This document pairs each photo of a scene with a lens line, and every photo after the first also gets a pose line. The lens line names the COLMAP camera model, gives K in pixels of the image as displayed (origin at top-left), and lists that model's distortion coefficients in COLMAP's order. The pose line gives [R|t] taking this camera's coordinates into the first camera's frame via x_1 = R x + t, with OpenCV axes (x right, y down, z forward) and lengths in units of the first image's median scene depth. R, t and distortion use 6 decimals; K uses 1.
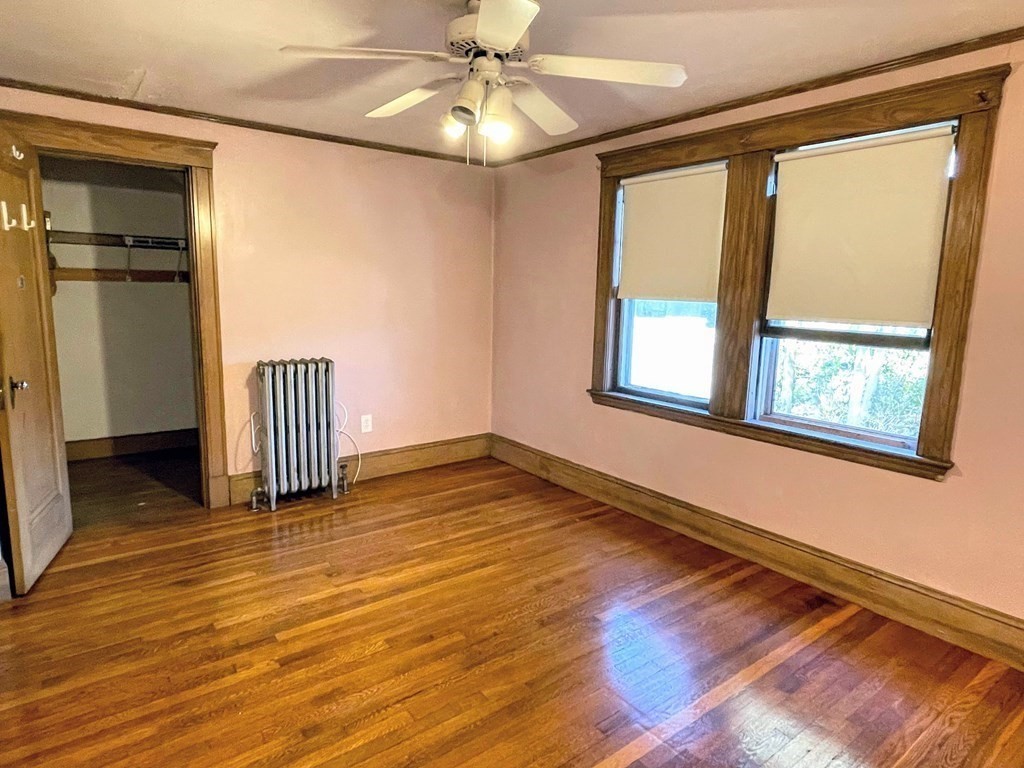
lens RADIAL K [[596.3, 0, 514.3], [0, 596.3, 380.6], [0, 0, 1]] dist [-0.001506, -0.000114]
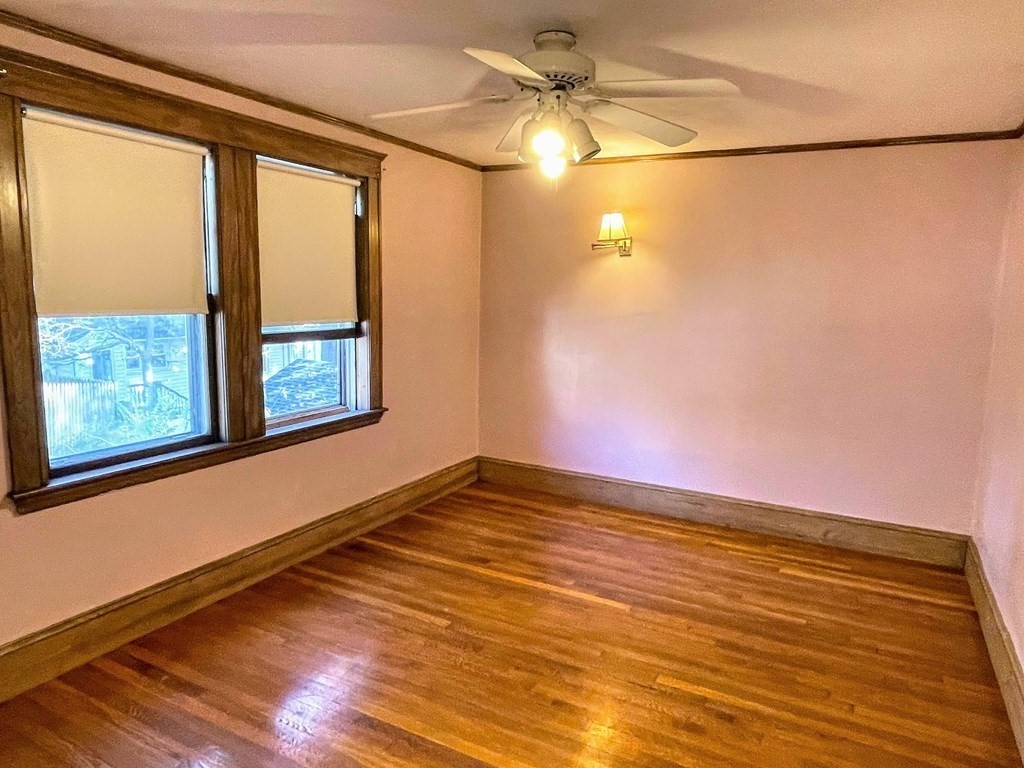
lens RADIAL K [[685.9, 0, 514.6], [0, 685.9, 380.2], [0, 0, 1]] dist [0.001681, -0.002751]
pose [[-0.416630, -0.157593, 0.895312, -0.813653], [0.105884, 0.969744, 0.219968, -0.236102], [-0.902889, 0.186444, -0.387338, 1.148077]]
